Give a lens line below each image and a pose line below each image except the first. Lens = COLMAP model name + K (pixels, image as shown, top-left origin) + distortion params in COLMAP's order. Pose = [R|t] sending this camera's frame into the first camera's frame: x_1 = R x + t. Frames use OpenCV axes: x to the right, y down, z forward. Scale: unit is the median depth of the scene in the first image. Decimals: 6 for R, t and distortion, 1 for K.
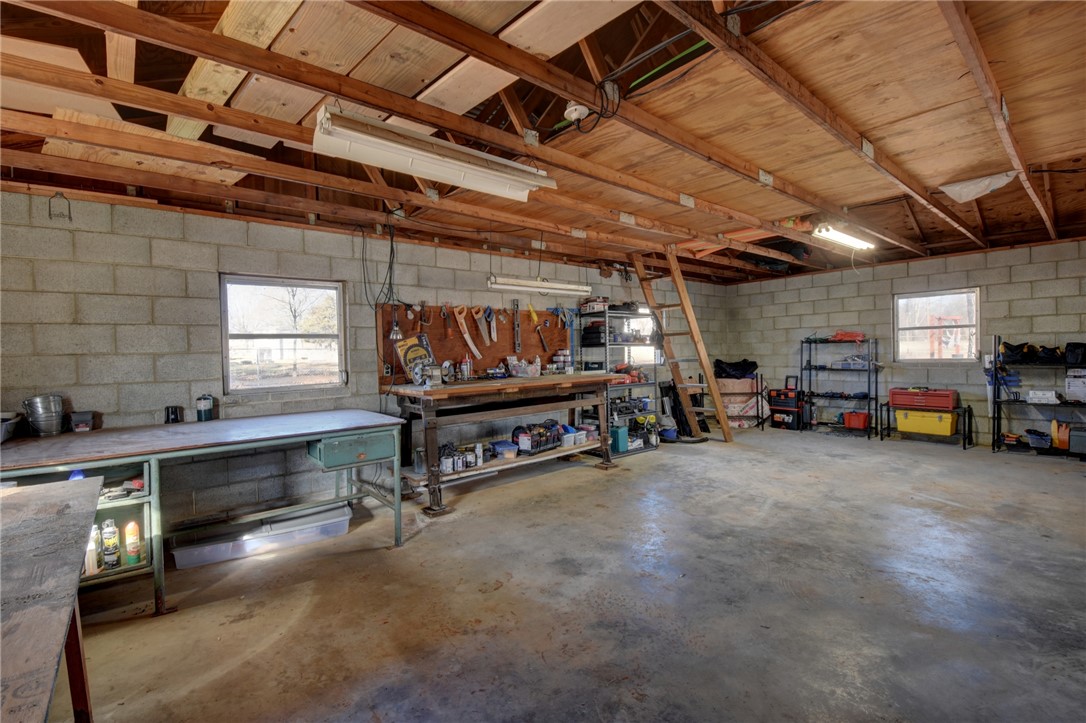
lens RADIAL K [[475.1, 0, 545.2], [0, 475.1, 358.3], [0, 0, 1]] dist [0.007296, -0.019066]
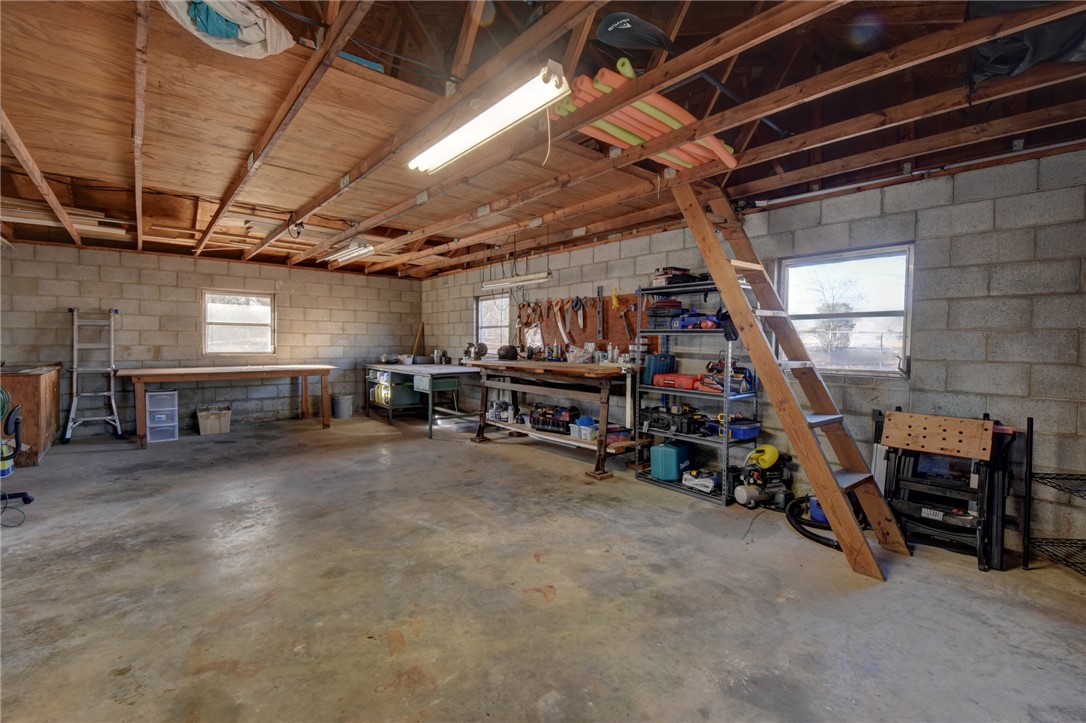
lens RADIAL K [[475.1, 0, 545.2], [0, 475.1, 358.3], [0, 0, 1]] dist [0.007296, -0.019066]
pose [[0.000291, 0.062506, -0.998045, 1.312589], [-0.019786, 0.997850, 0.062488, -0.044160], [0.999804, 0.019730, 0.001527, 1.219903]]
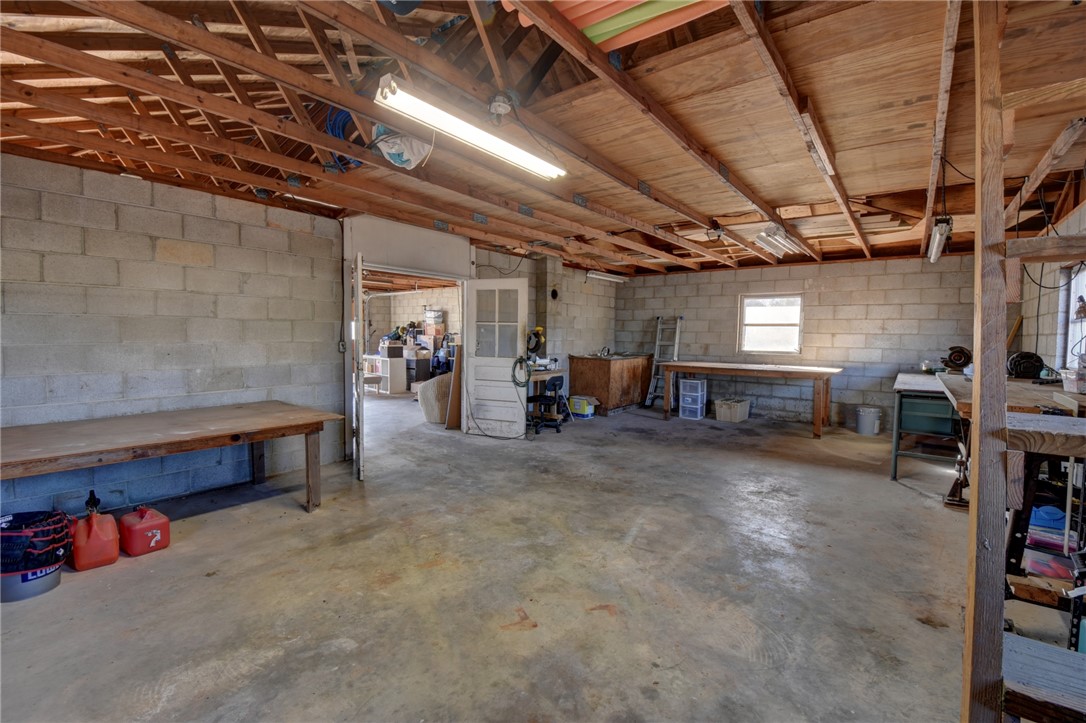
lens RADIAL K [[475.1, 0, 545.2], [0, 475.1, 358.3], [0, 0, 1]] dist [0.007296, -0.019066]
pose [[-0.977707, 0.023255, -0.208684, 0.782704], [0.009452, 0.997715, 0.066896, -0.041006], [0.209763, 0.063433, -0.975692, 1.757208]]
